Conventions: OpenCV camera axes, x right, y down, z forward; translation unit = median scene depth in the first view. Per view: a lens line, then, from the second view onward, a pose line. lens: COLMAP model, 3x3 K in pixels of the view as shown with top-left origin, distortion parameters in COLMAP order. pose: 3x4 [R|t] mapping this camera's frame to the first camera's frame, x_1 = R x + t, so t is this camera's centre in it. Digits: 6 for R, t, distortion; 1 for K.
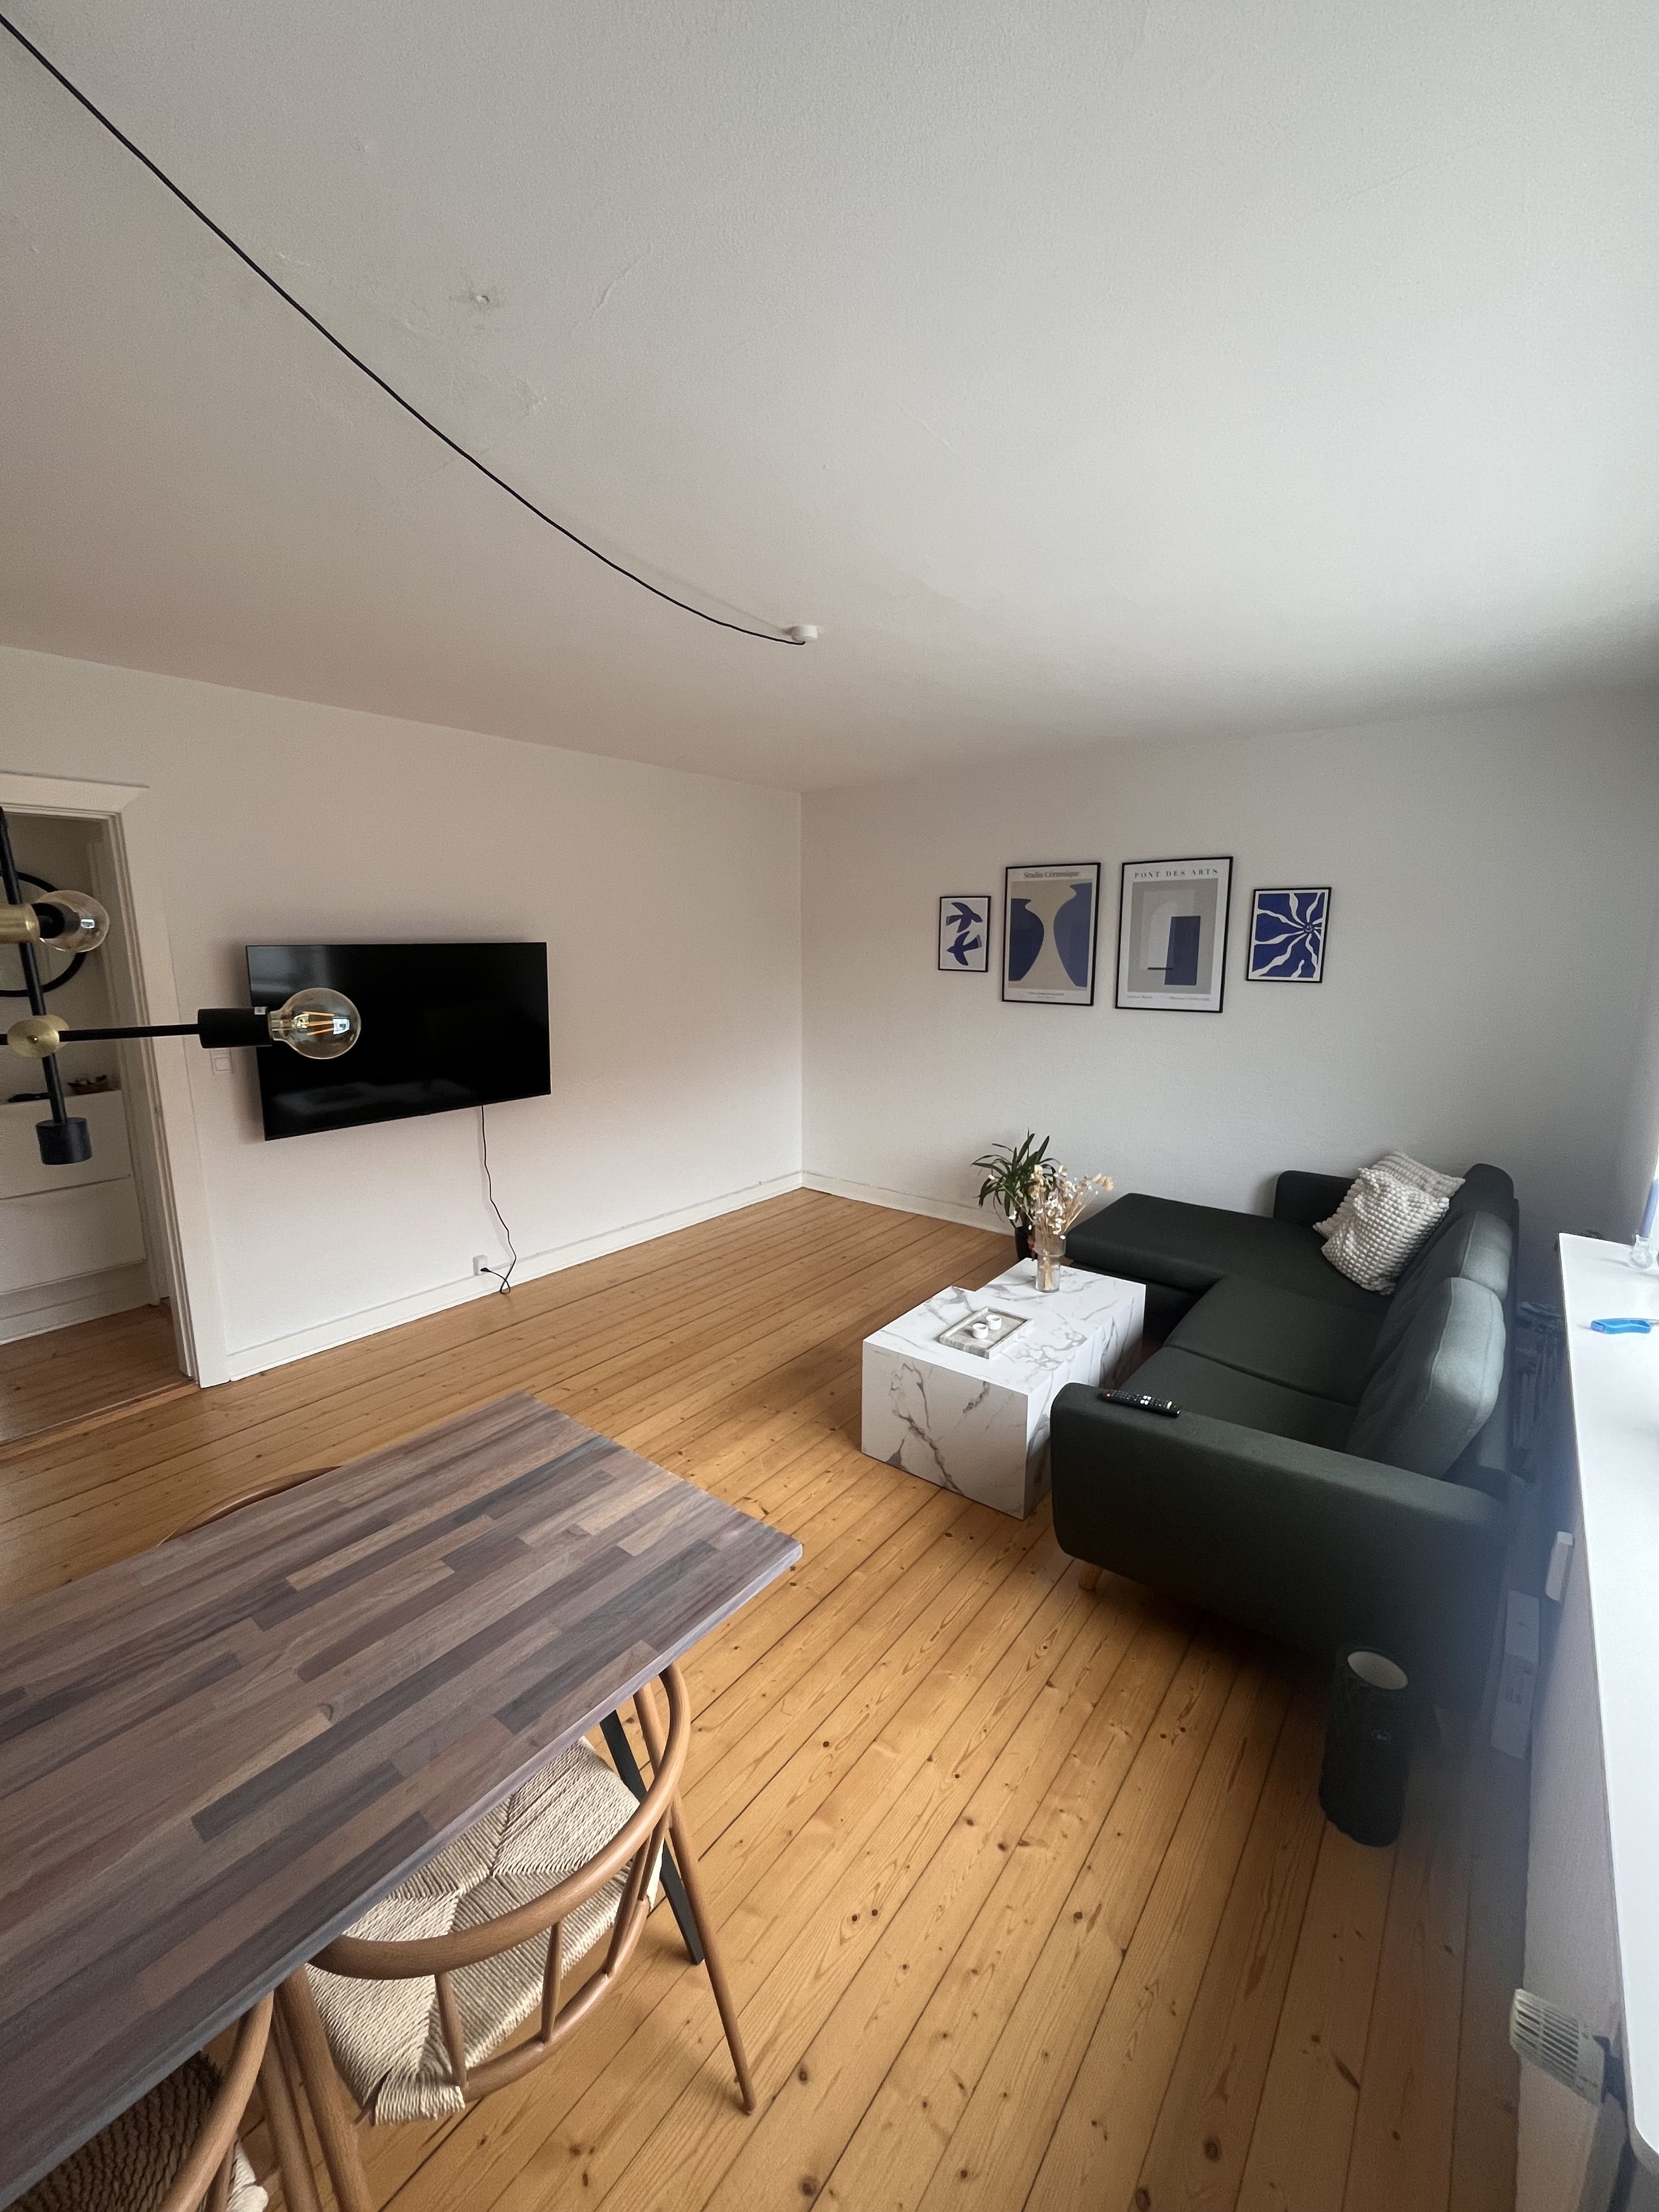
lens RADIAL K [[895.4, 0, 825.1], [0, 895.4, 1104.8], [0, 0, 1]] dist [-0.002752, 0.000234]
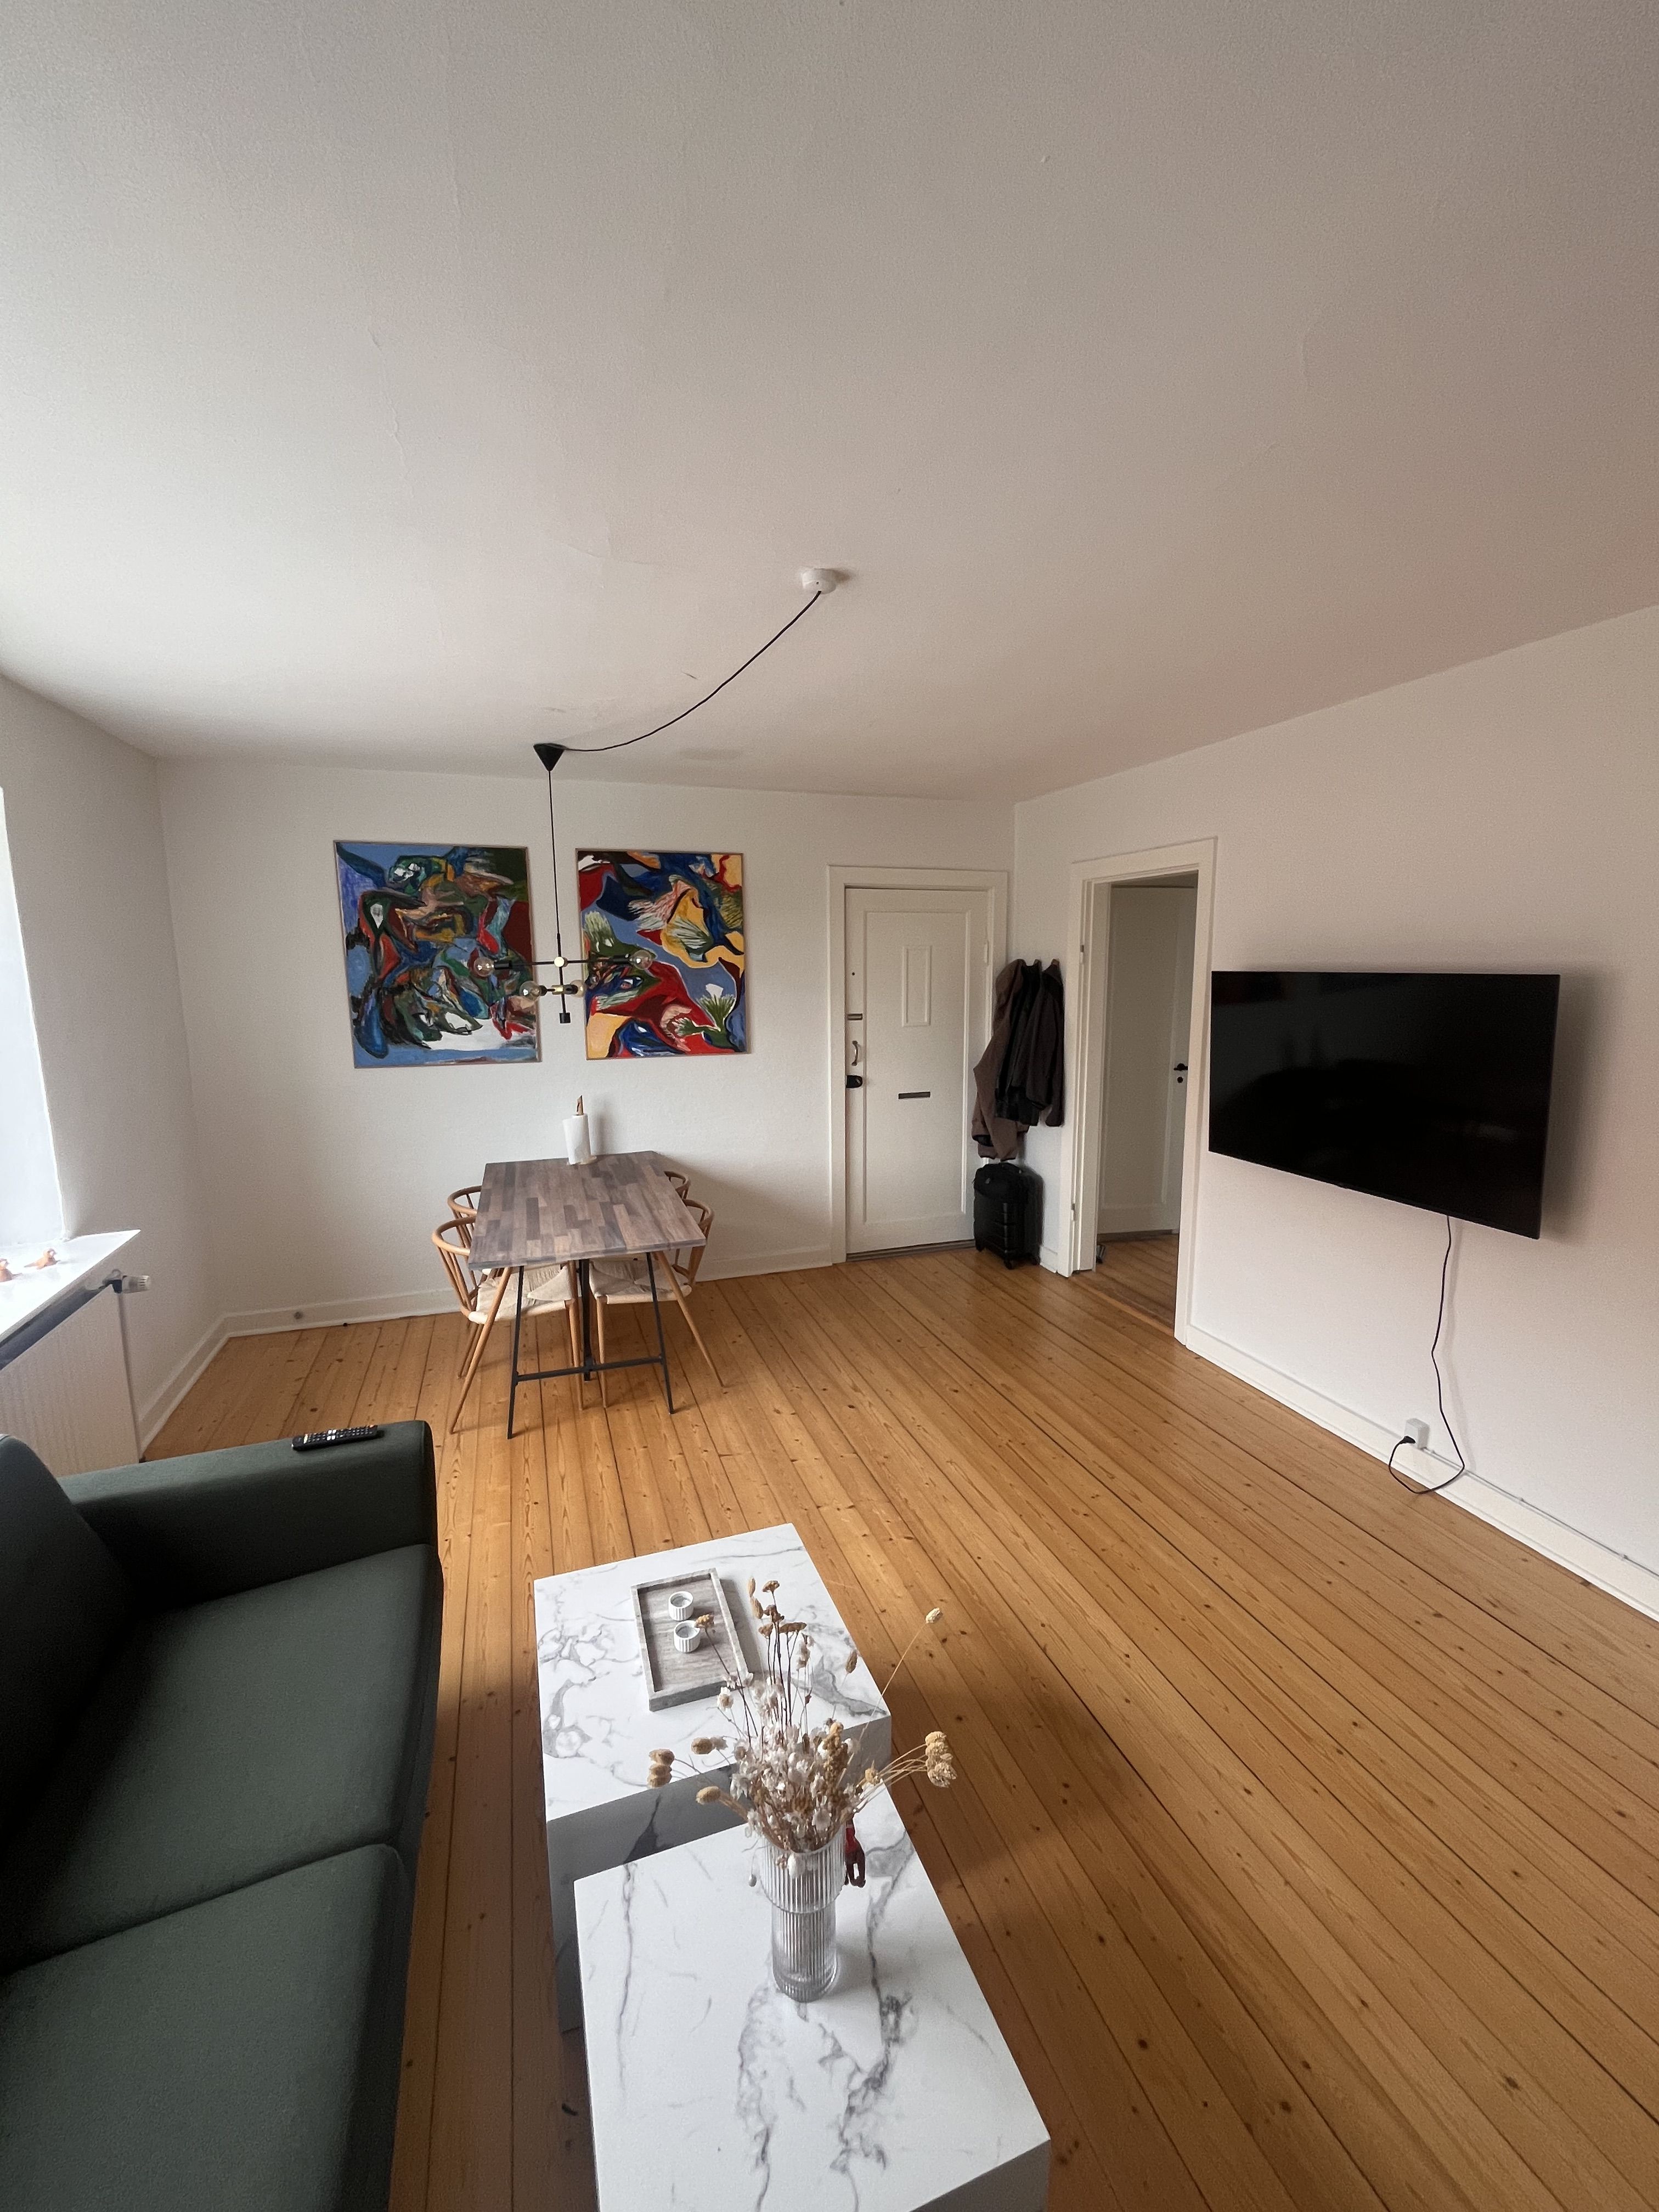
lens RADIAL K [[895.4, 0, 825.1], [0, 895.4, 1104.8], [0, 0, 1]] dist [-0.002752, 0.000234]
pose [[-0.548253, 0.135859, -0.825203, 0.409172], [-0.149911, 0.954770, 0.256789, -0.176553], [0.822767, 0.264492, -0.503089, 0.915710]]
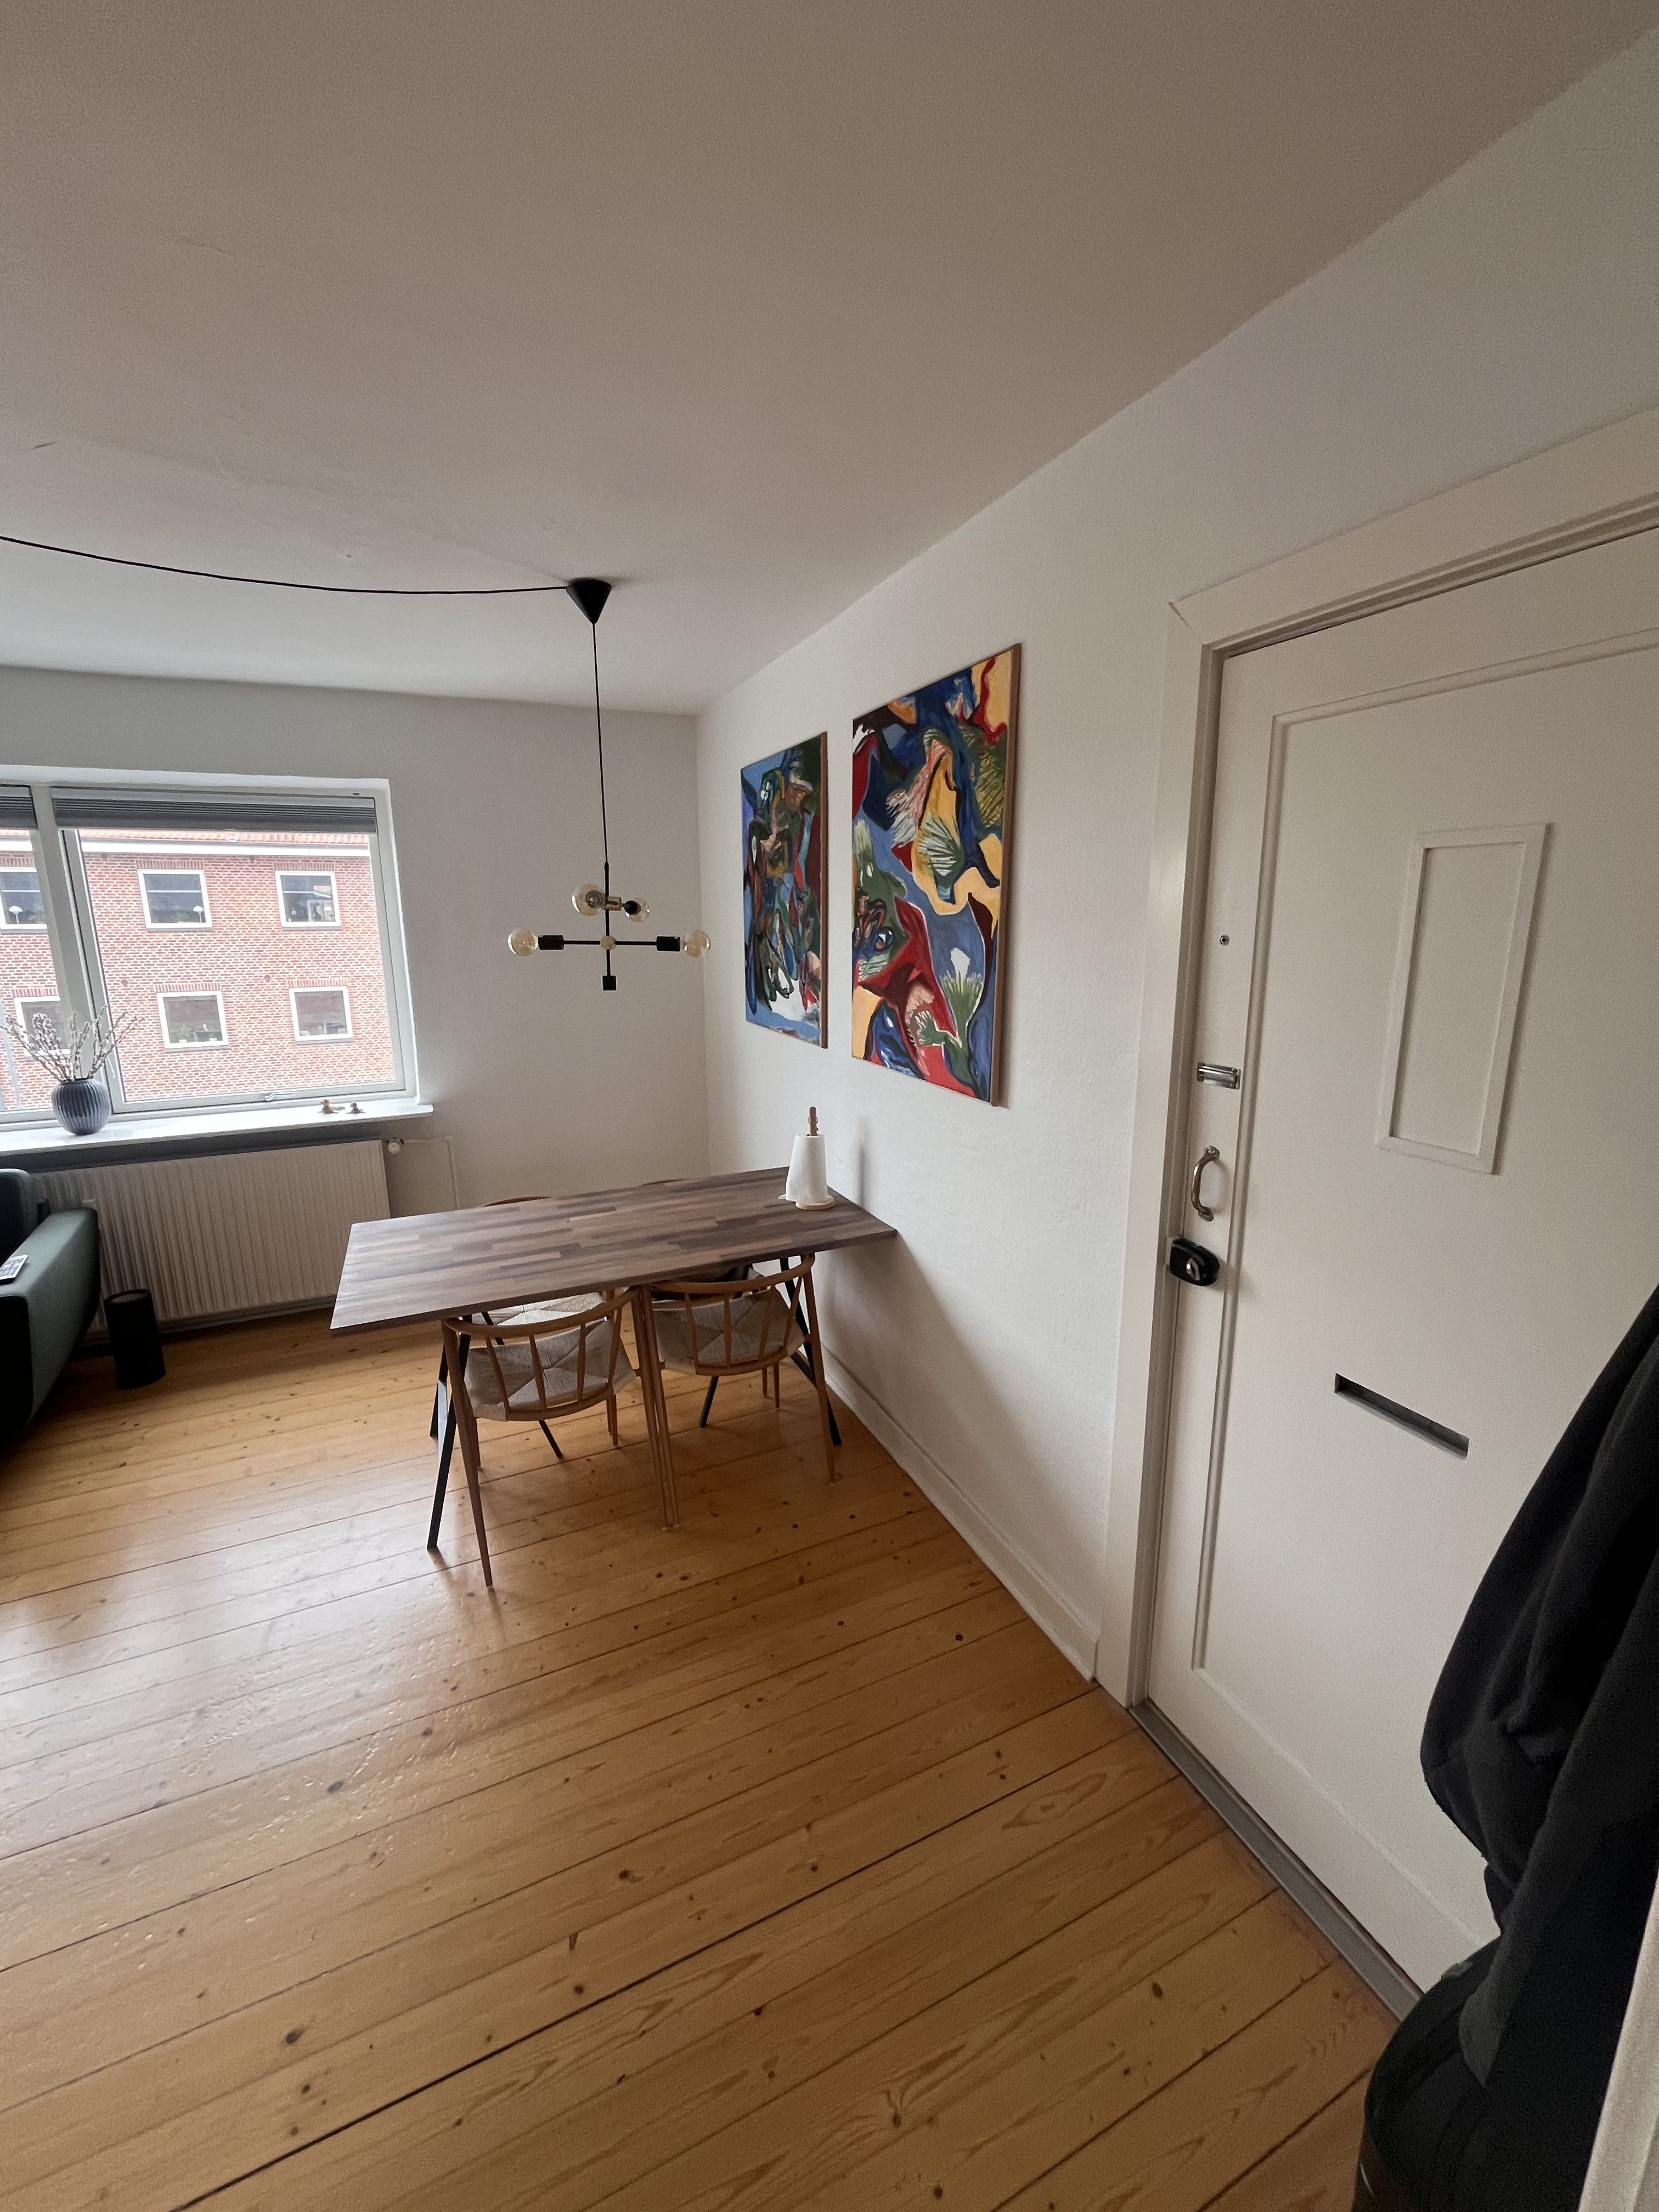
lens RADIAL K [[895.4, 0, 825.1], [0, 895.4, 1104.8], [0, 0, 1]] dist [-0.002752, 0.000234]
pose [[-0.885819, -0.094834, 0.454237, -0.630448], [0.090454, 0.924826, 0.369479, -0.132804], [-0.455129, 0.368379, -0.810651, 0.708893]]
